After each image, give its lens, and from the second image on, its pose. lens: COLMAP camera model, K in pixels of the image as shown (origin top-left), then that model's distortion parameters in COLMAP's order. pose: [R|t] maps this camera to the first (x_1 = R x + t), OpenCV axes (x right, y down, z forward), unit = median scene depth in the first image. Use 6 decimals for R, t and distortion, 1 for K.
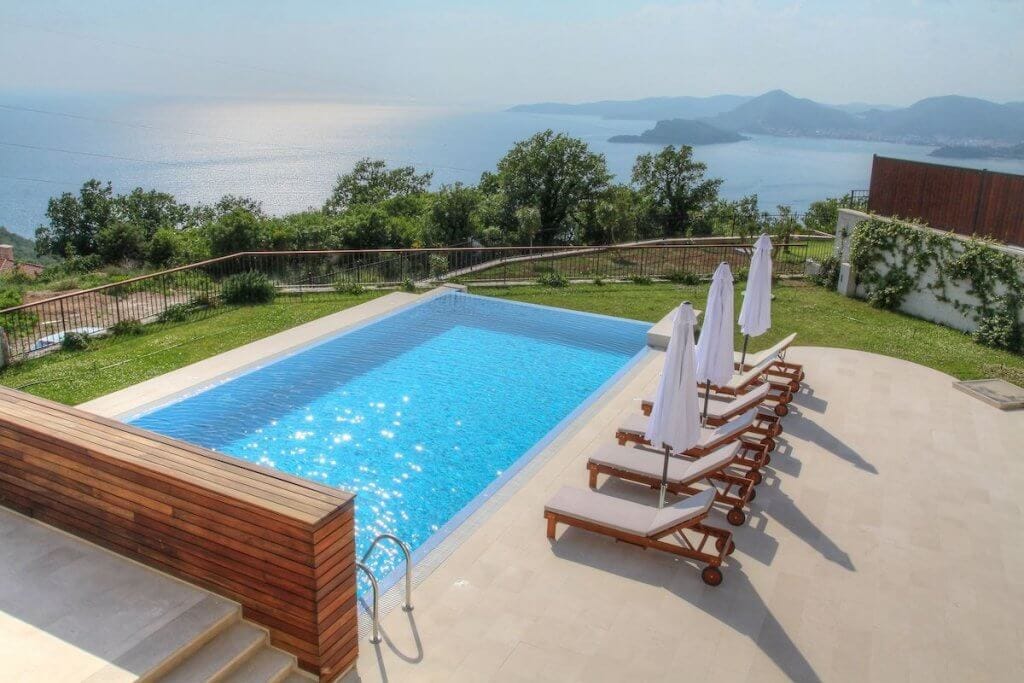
lens RADIAL K [[810.7, 0, 511.0], [0, 810.7, 342.8], [0, 0, 1]] dist [-0.062144, -0.002617]
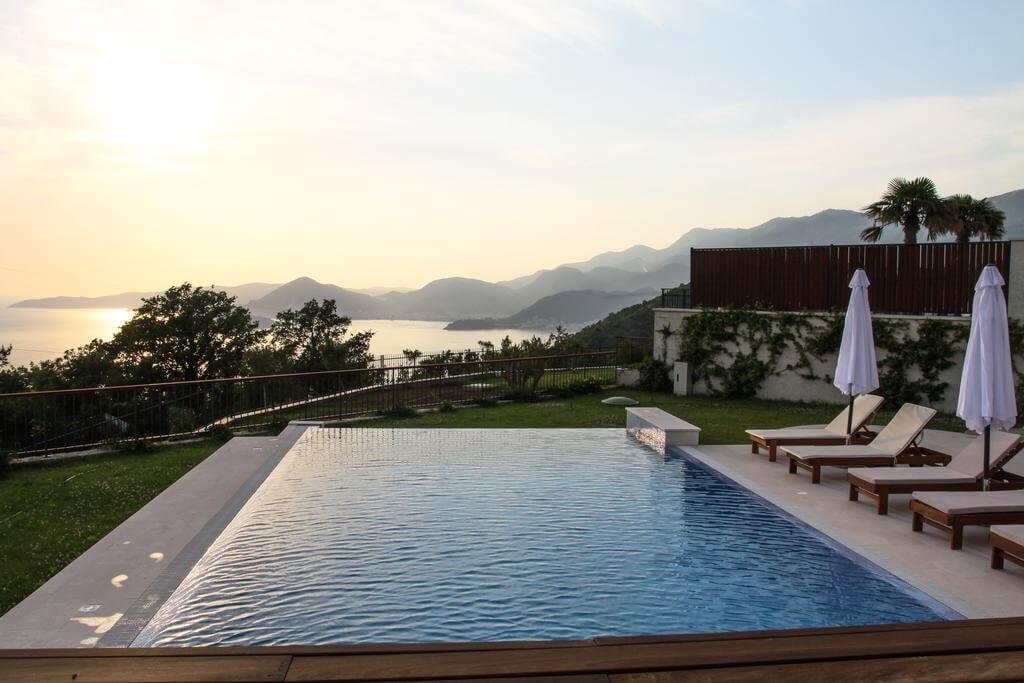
lens RADIAL K [[810.7, 0, 512.2], [0, 810.7, 339.1], [0, 0, 1]] dist [-0.062144, -0.002617]
pose [[0.844288, -0.052461, 0.533316, -0.271871], [0.173628, 0.968292, -0.179620, 0.012336], [-0.506983, 0.244250, 0.826626, 0.333717]]
